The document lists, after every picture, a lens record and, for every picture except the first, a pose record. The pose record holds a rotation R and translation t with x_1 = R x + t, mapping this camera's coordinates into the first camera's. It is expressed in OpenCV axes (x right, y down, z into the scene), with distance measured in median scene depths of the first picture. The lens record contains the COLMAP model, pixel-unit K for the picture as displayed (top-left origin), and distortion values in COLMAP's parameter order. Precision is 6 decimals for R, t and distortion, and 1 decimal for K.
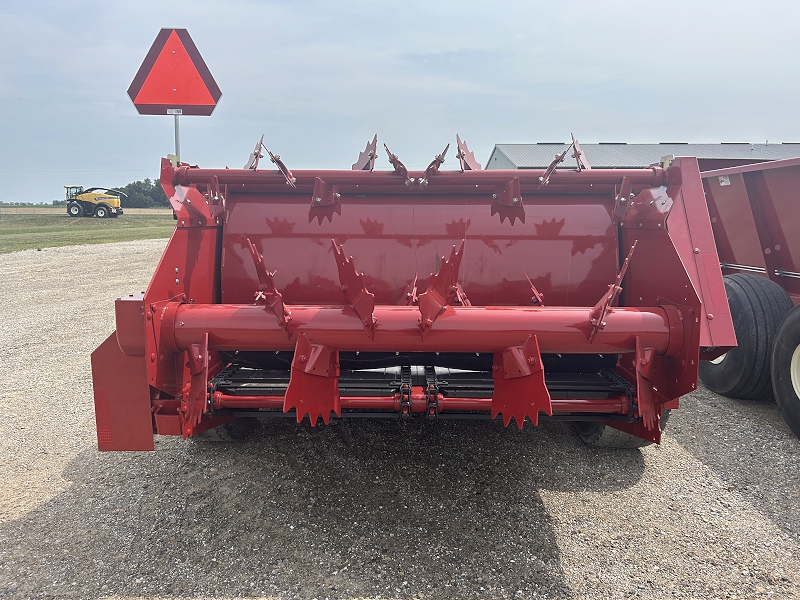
lens RADIAL K [[608.9, 0, 400.0], [0, 608.9, 300.0], [0, 0, 1]] dist [0.016773, 0.002599]
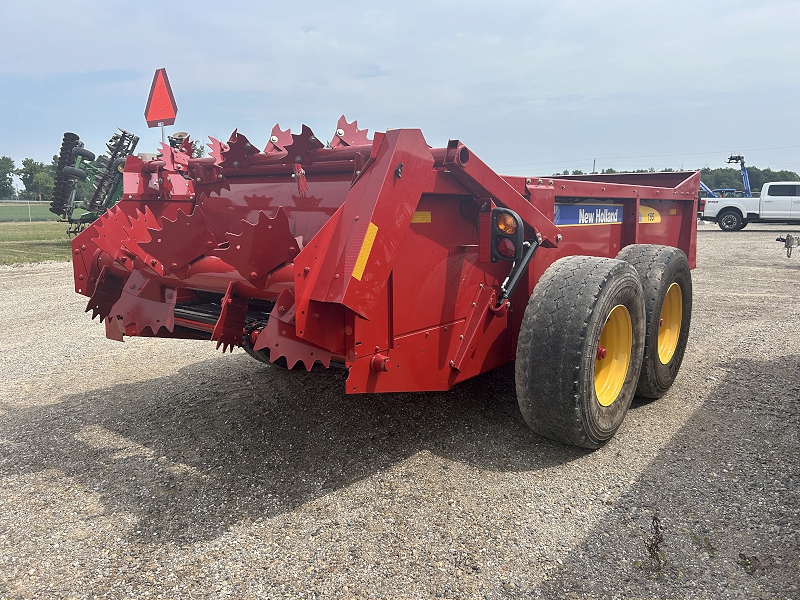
lens RADIAL K [[600.6, 0, 401.3], [0, 600.6, 305.0], [0, 0, 1]] dist [0.088605, -0.144911]
pose [[0.797242, 0.097984, -0.595655, 0.980197], [-0.083052, 0.995159, 0.052543, 0.005361], [0.597920, 0.007581, 0.801520, 0.150907]]
